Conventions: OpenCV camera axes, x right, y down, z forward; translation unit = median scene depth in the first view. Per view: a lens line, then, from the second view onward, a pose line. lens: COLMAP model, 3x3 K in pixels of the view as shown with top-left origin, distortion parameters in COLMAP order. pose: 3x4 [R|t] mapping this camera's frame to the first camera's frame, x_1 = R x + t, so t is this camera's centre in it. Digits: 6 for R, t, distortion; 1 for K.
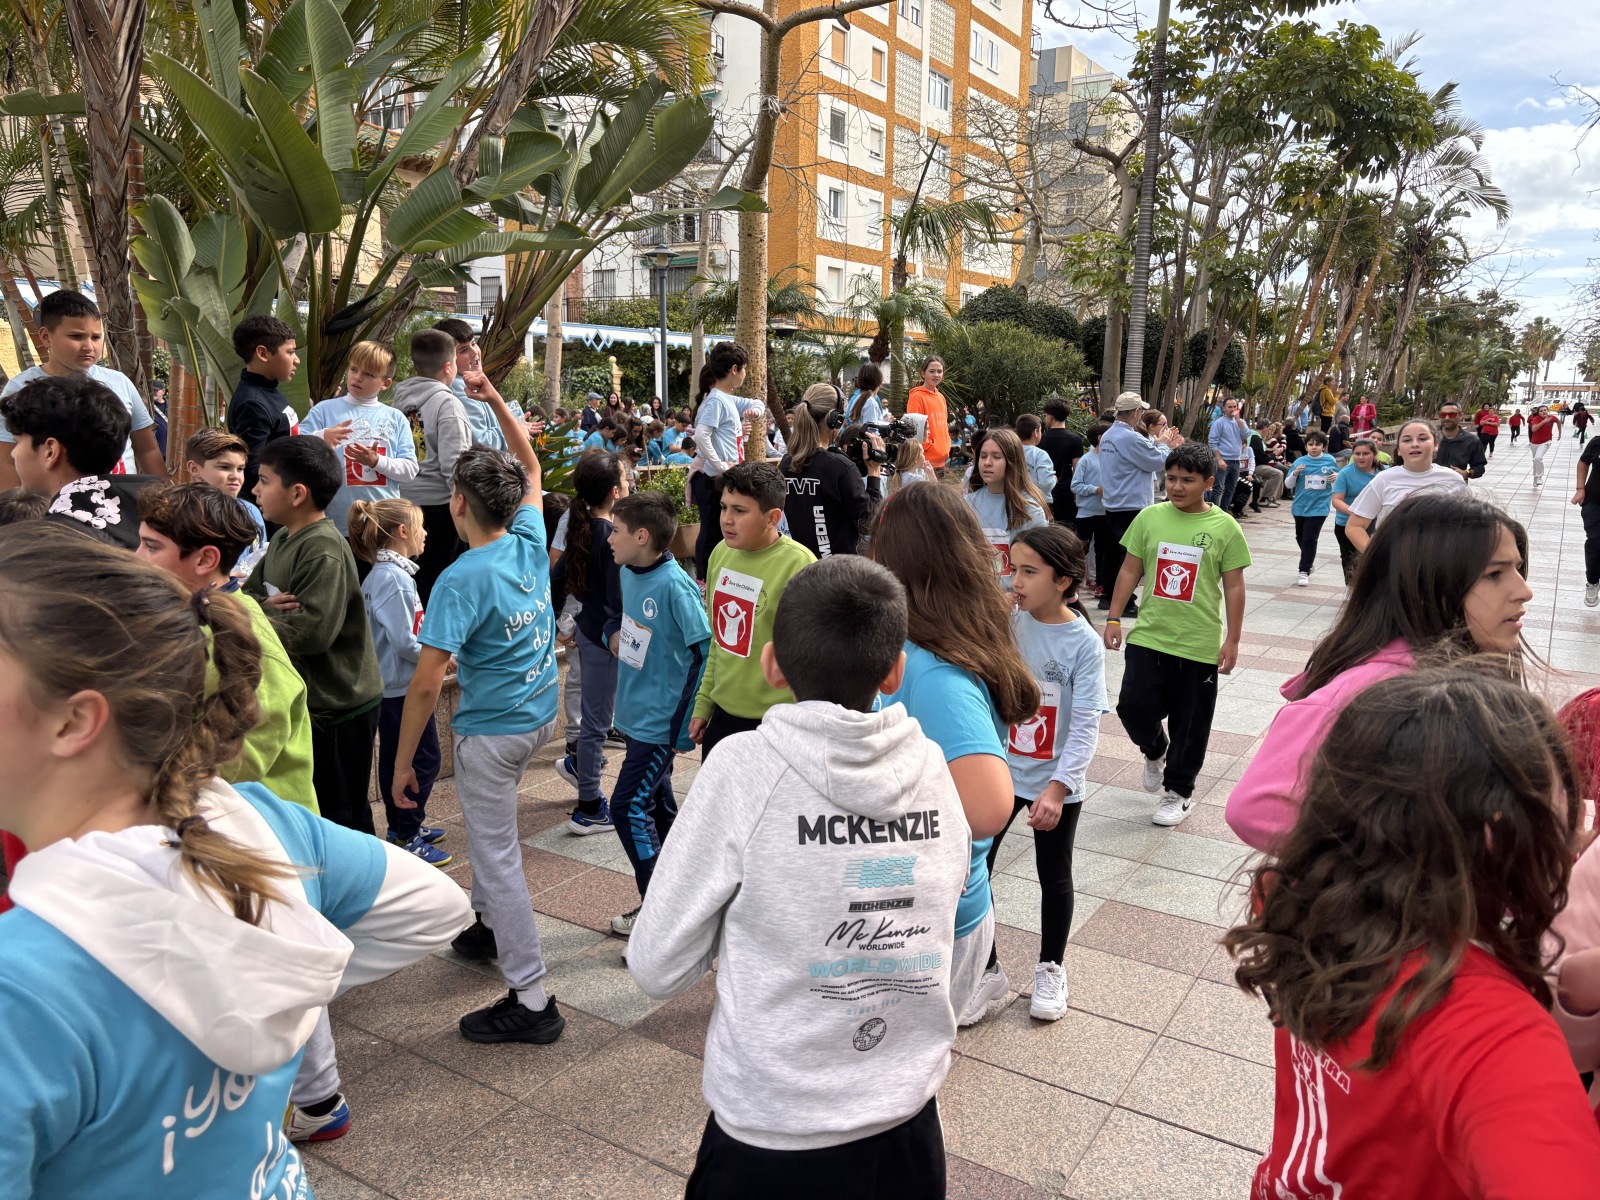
lens RADIAL K [[1186.7, 0, 796.1], [0, 1186.7, 614.1], [0, 0, 1]] dist [0.008539, -0.015287]
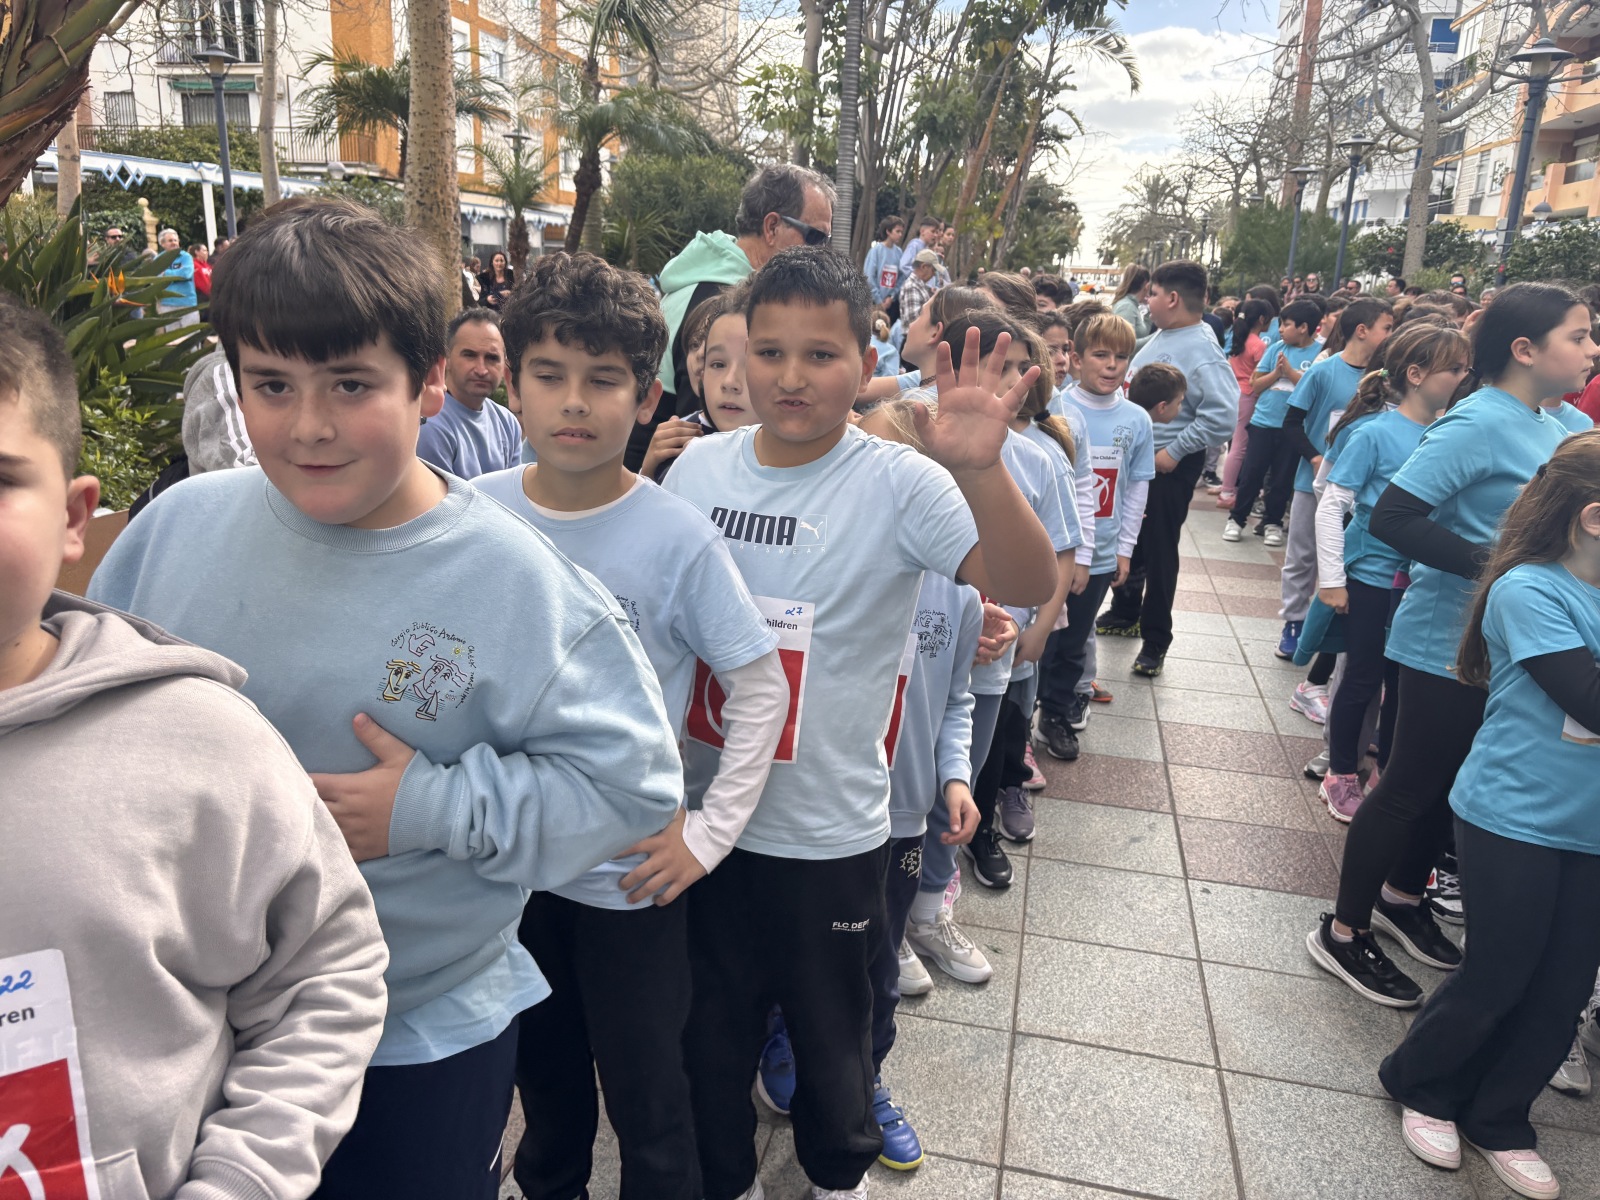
lens RADIAL K [[1189.2, 0, 787.5], [0, 1189.2, 584.4], [0, 0, 1]] dist [0.019989, -0.027875]
pose [[0.942117, -0.065274, 0.328868, -0.040971], [0.039560, 0.995656, 0.084291, -0.014093], [-0.332941, -0.066402, 0.940607, 0.128163]]
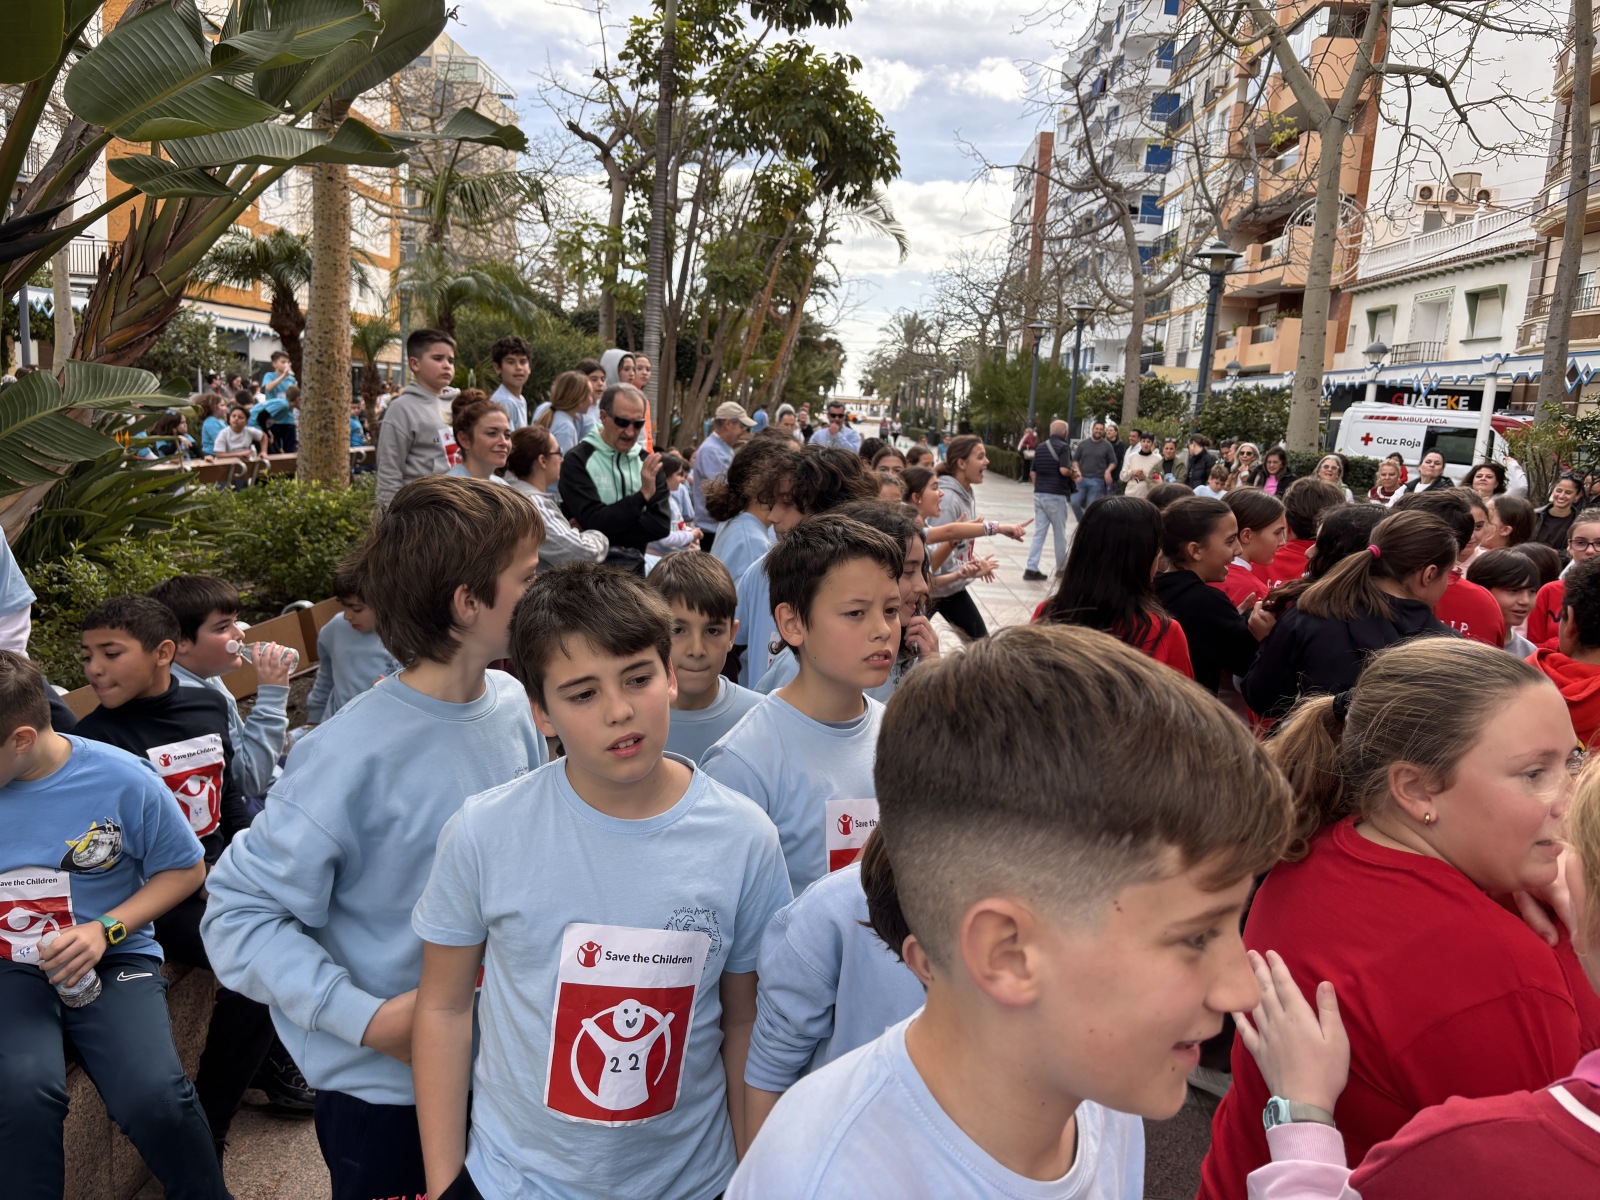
lens RADIAL K [[1183.5, 0, 774.8], [0, 1183.5, 616.6], [0, 0, 1]] dist [0.024837, -0.038925]
pose [[0.867246, -0.044980, 0.495844, -0.084464], [0.040099, 0.998986, 0.020489, -0.015492], [-0.496262, 0.002114, 0.868170, 0.079160]]
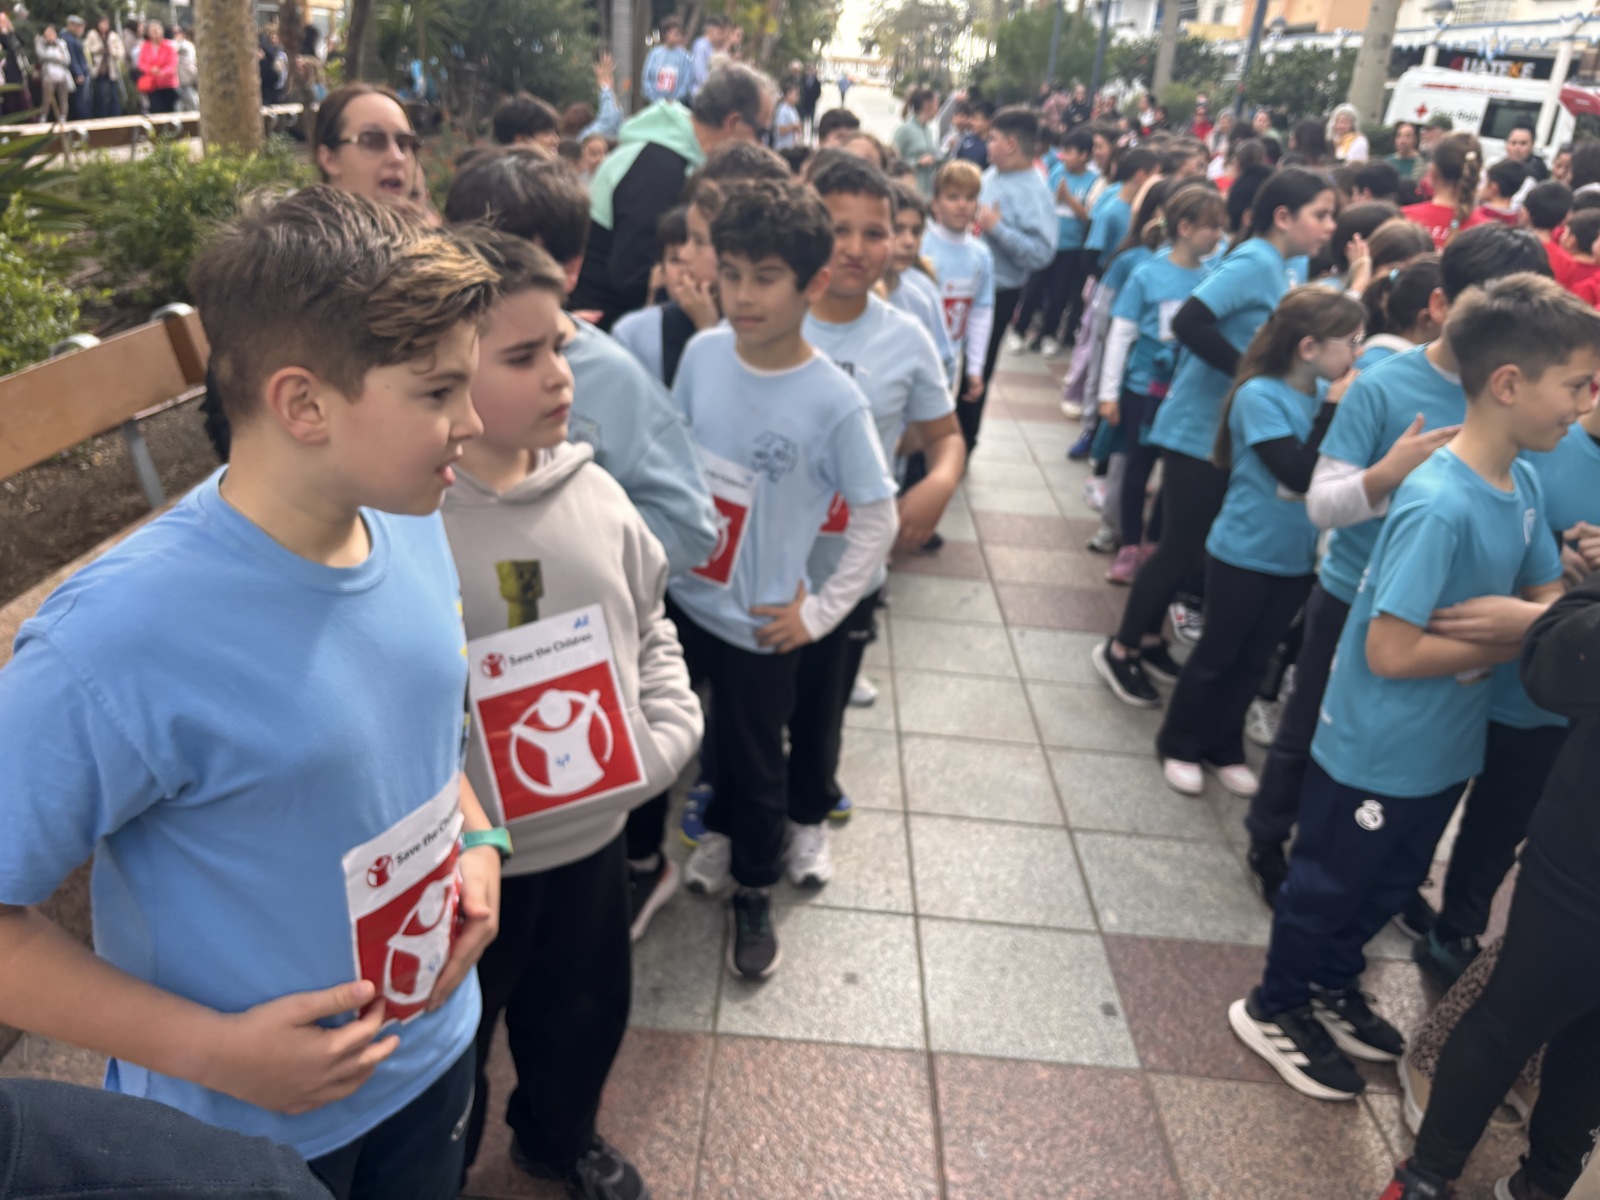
lens RADIAL K [[1211.0, 0, 793.0], [0, 1211.0, 594.8], [0, 0, 1]] dist [0.011742, -0.024790]
pose [[0.855643, -0.157648, 0.492973, -0.070530], [0.031935, 0.966748, 0.253727, -0.018141], [-0.516581, -0.201357, 0.832226, 0.106814]]
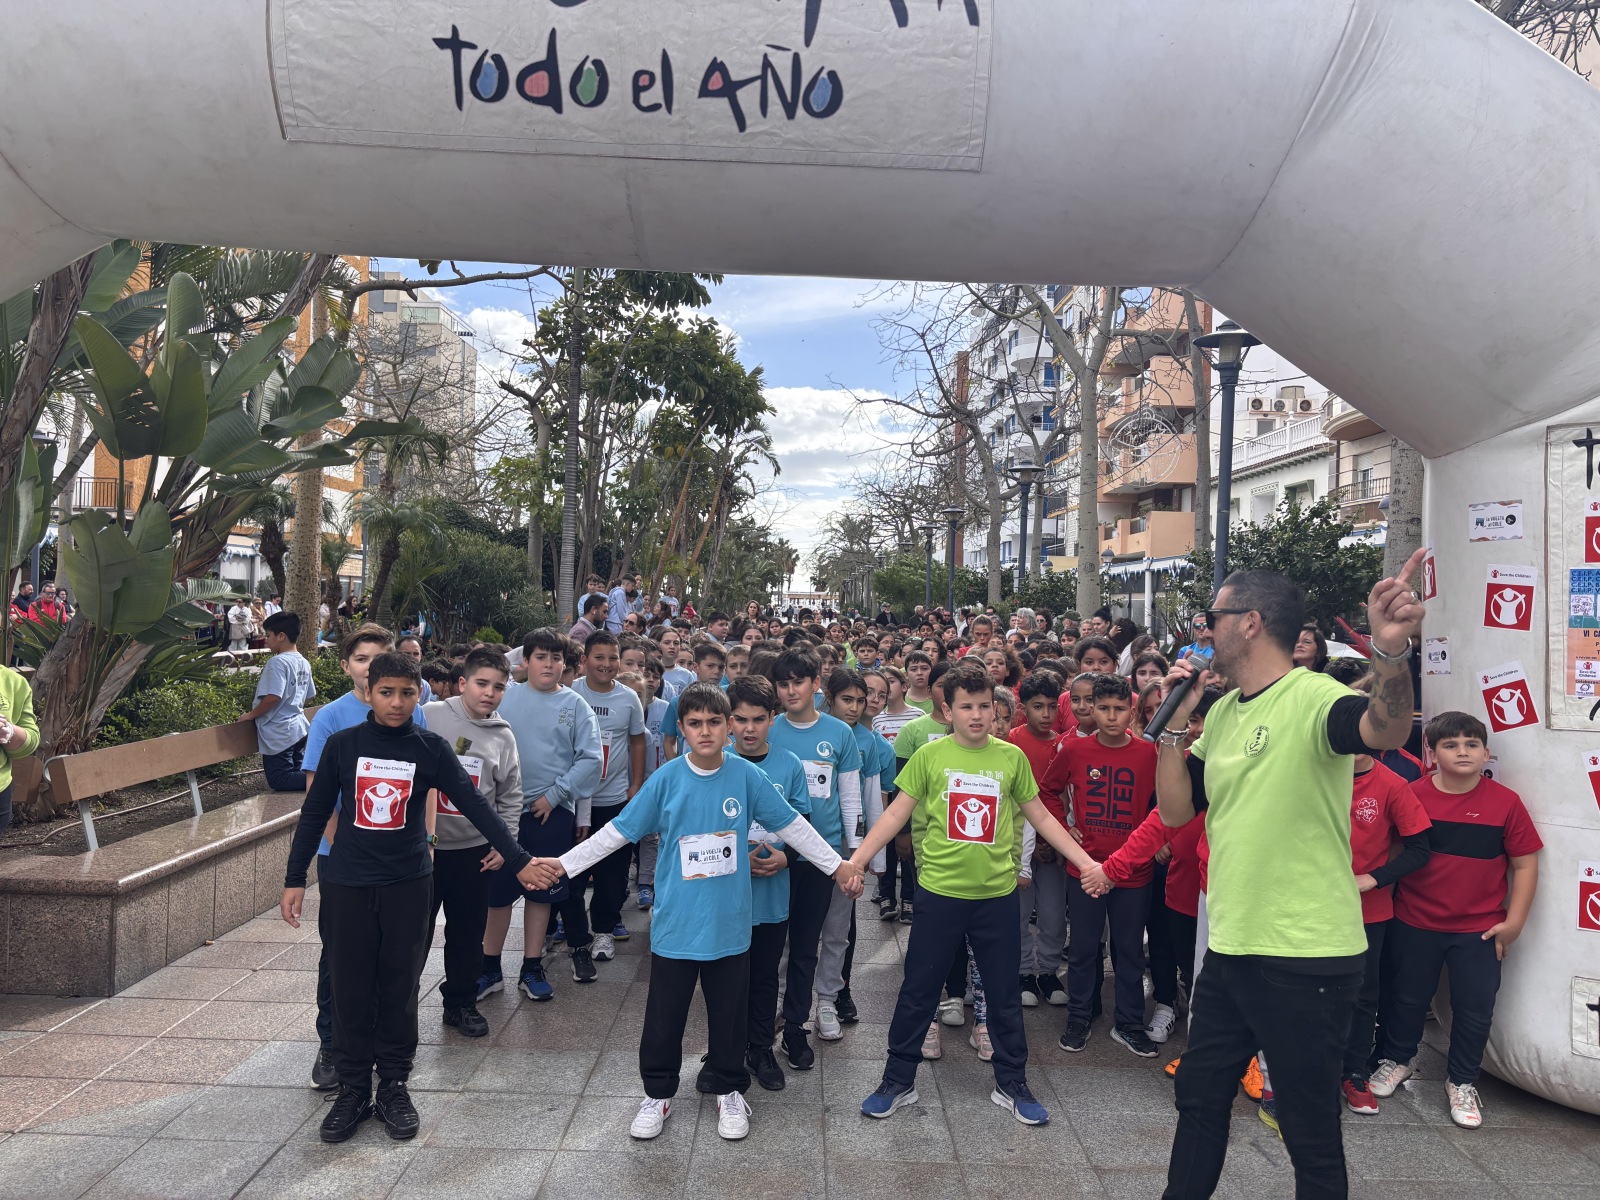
lens RADIAL K [[1182.6, 0, 794.8], [0, 1182.6, 627.8], [0, 0, 1]] dist [0.018935, -0.028355]
pose [[0.843548, 0.002664, 0.537047, -0.115959], [0.080928, 0.987939, -0.132015, 0.015900], [-0.530921, 0.154823, 0.833158, -0.075521]]
